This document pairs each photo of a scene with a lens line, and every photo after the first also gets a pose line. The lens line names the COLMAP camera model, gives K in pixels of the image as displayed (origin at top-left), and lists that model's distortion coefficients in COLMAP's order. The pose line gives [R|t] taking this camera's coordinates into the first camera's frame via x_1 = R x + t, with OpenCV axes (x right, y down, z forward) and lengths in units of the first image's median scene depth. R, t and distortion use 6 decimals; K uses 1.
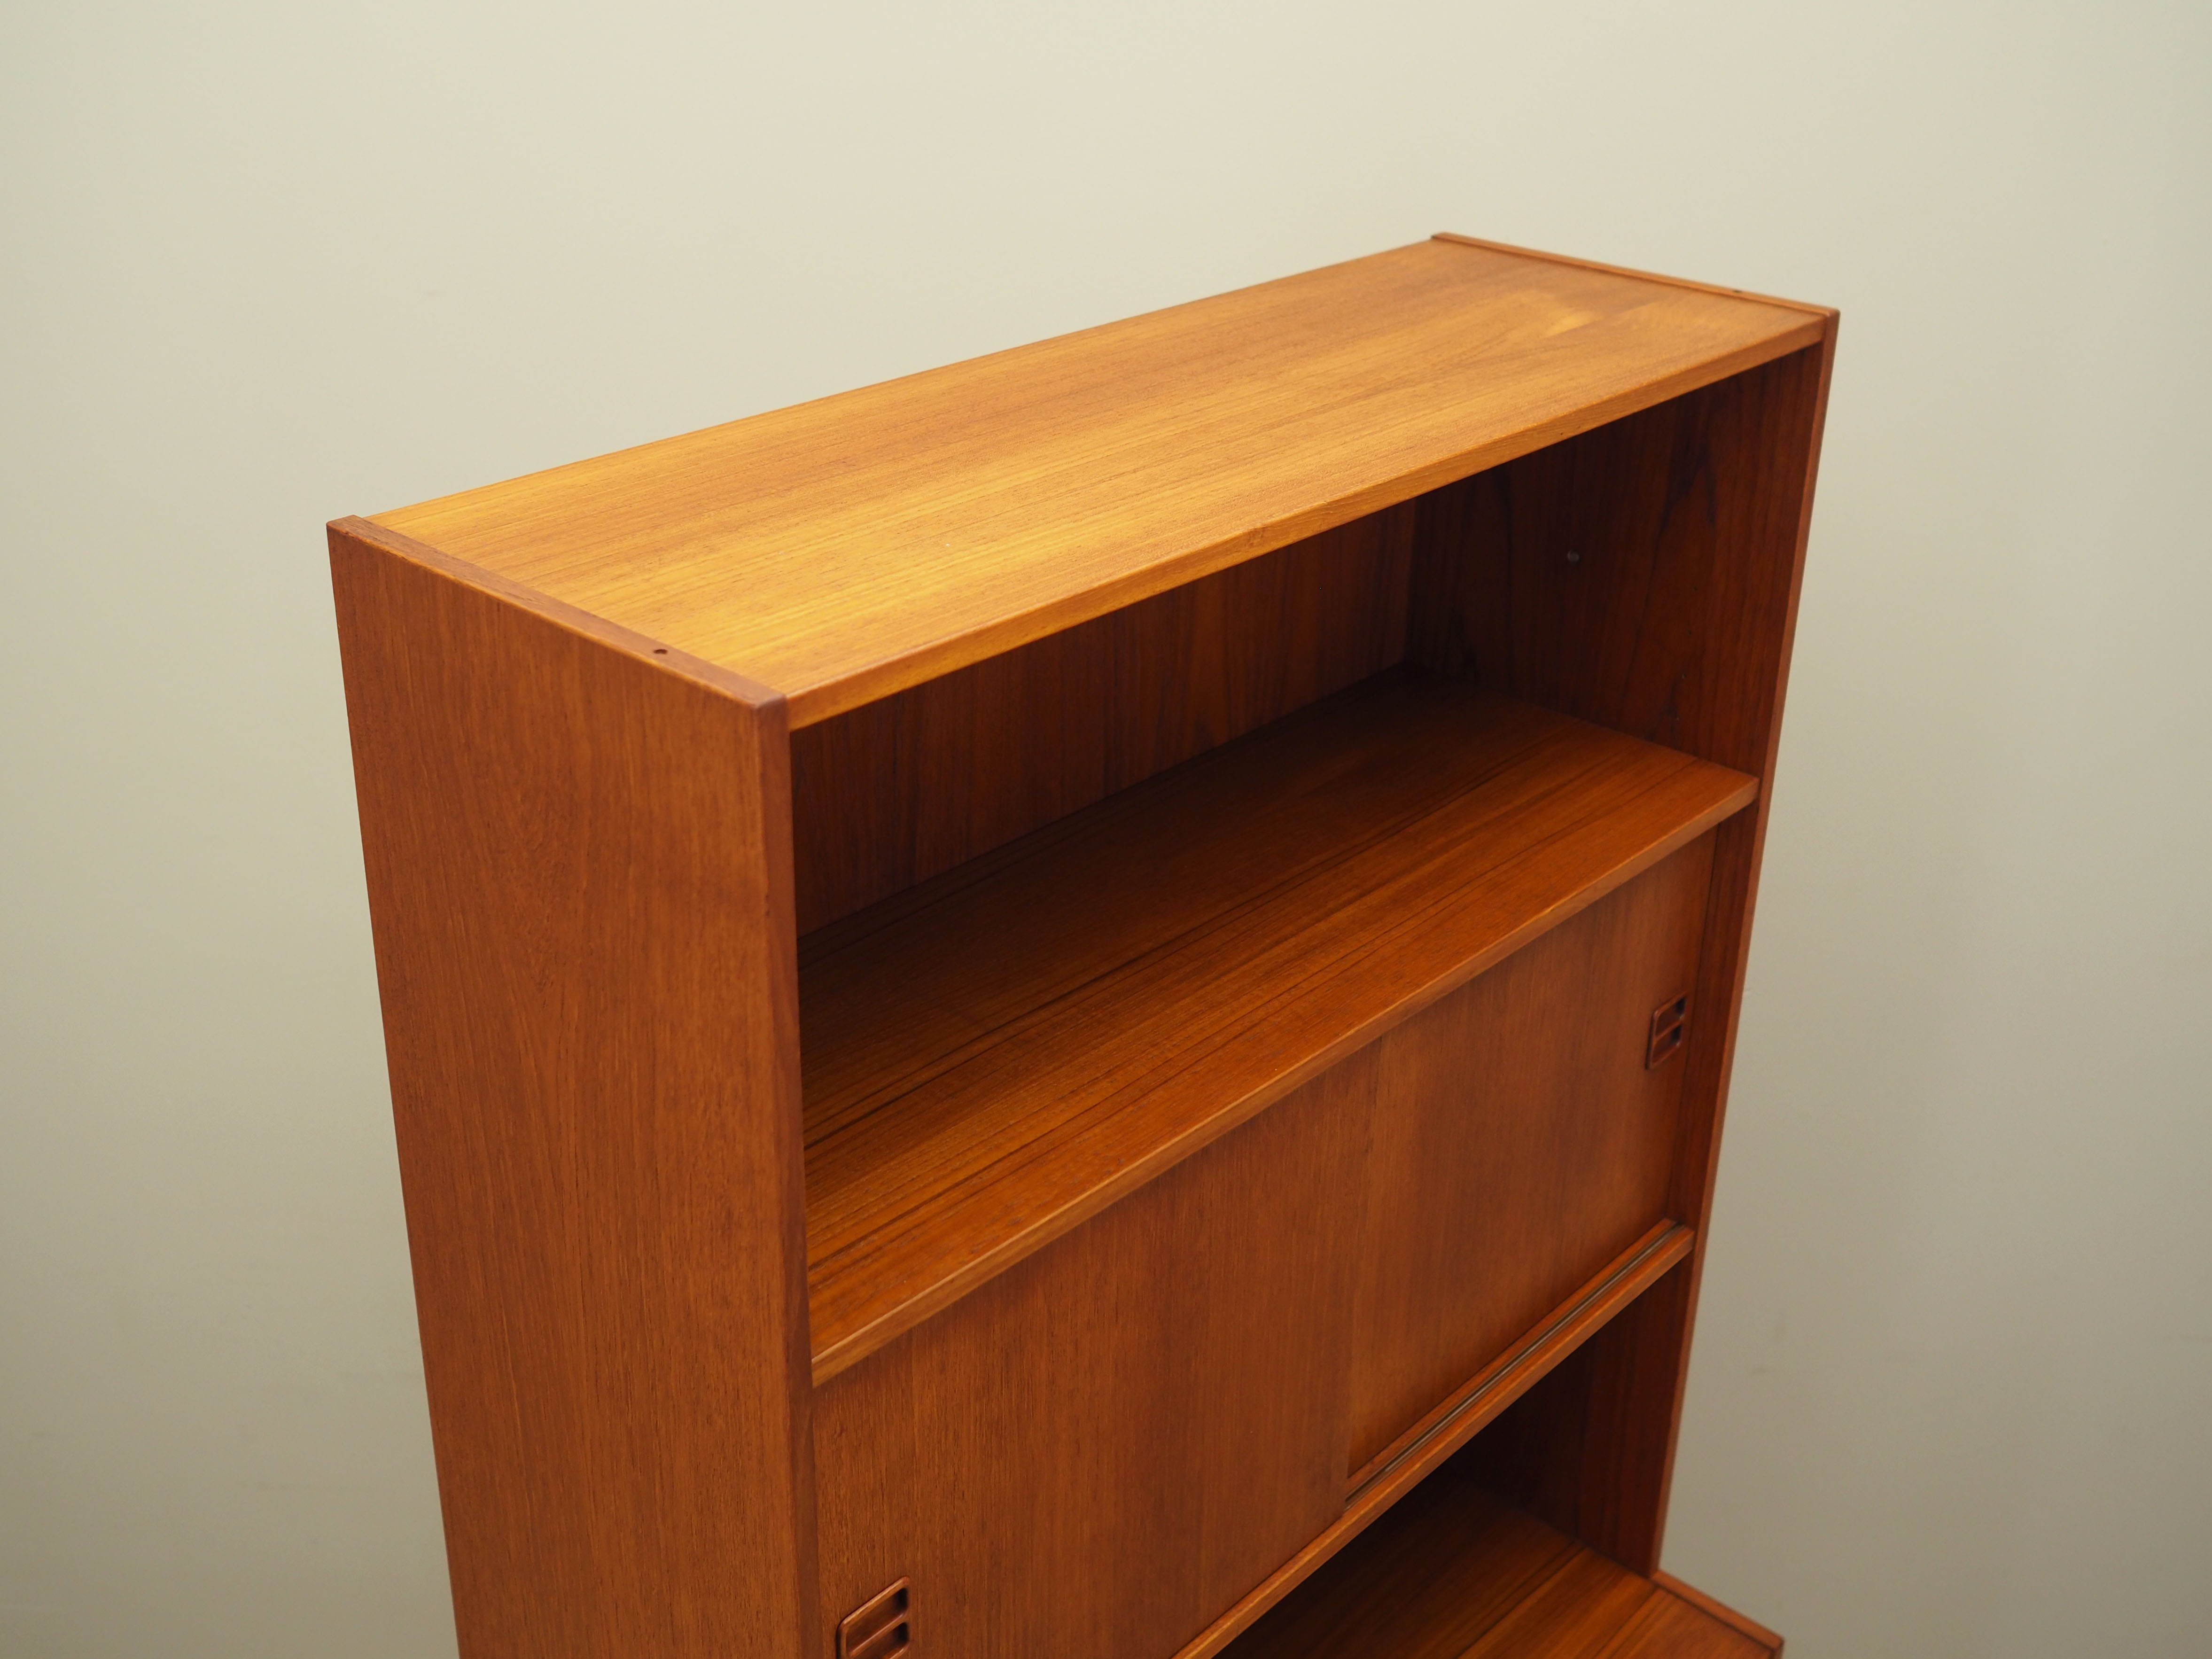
lens RADIAL K [[2481.2, 0, 1105.2], [0, 2481.2, 758.1], [0, 0, 1]] dist [0.002955, 0.000000]
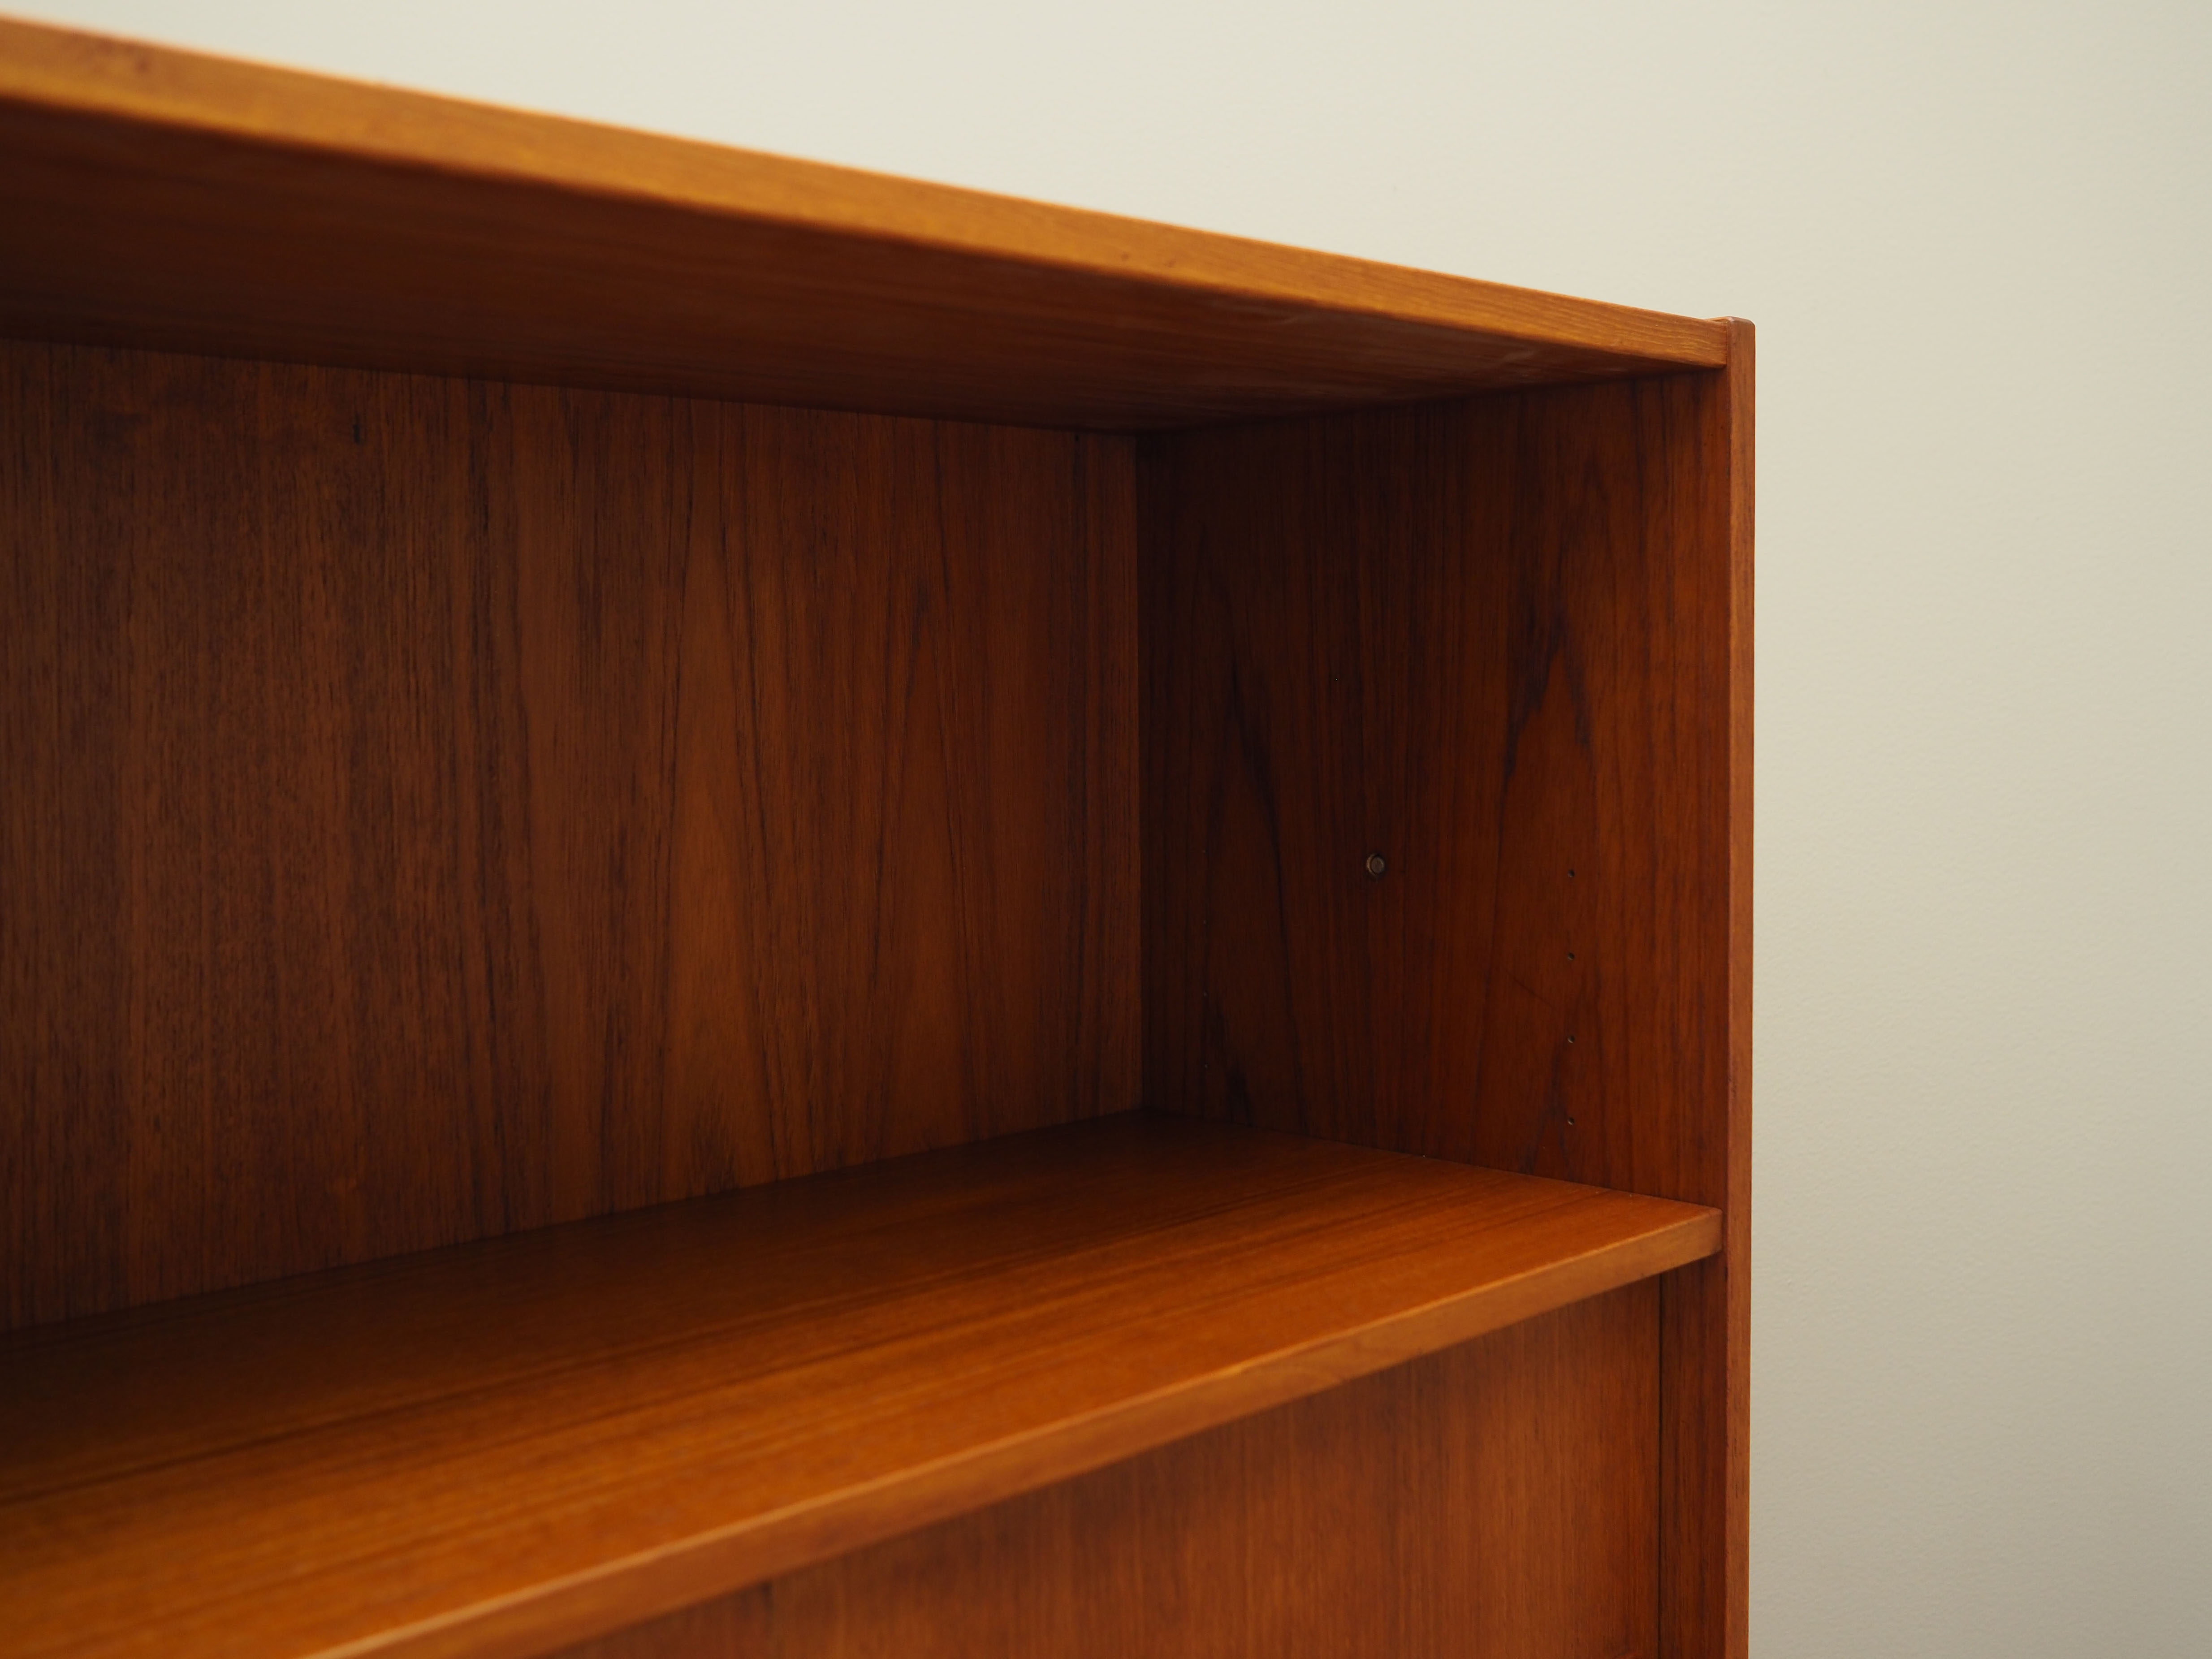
lens RADIAL K [[2330.7, 0, 1108.0], [0, 2330.7, 841.6], [0, 0, 1]] dist [-0.047104, 0.000000]
pose [[0.997396, -0.027872, -0.066515, 0.168183], [0.002719, 0.936177, -0.351518, 0.110272], [0.072067, 0.350422, 0.933815, 0.497578]]
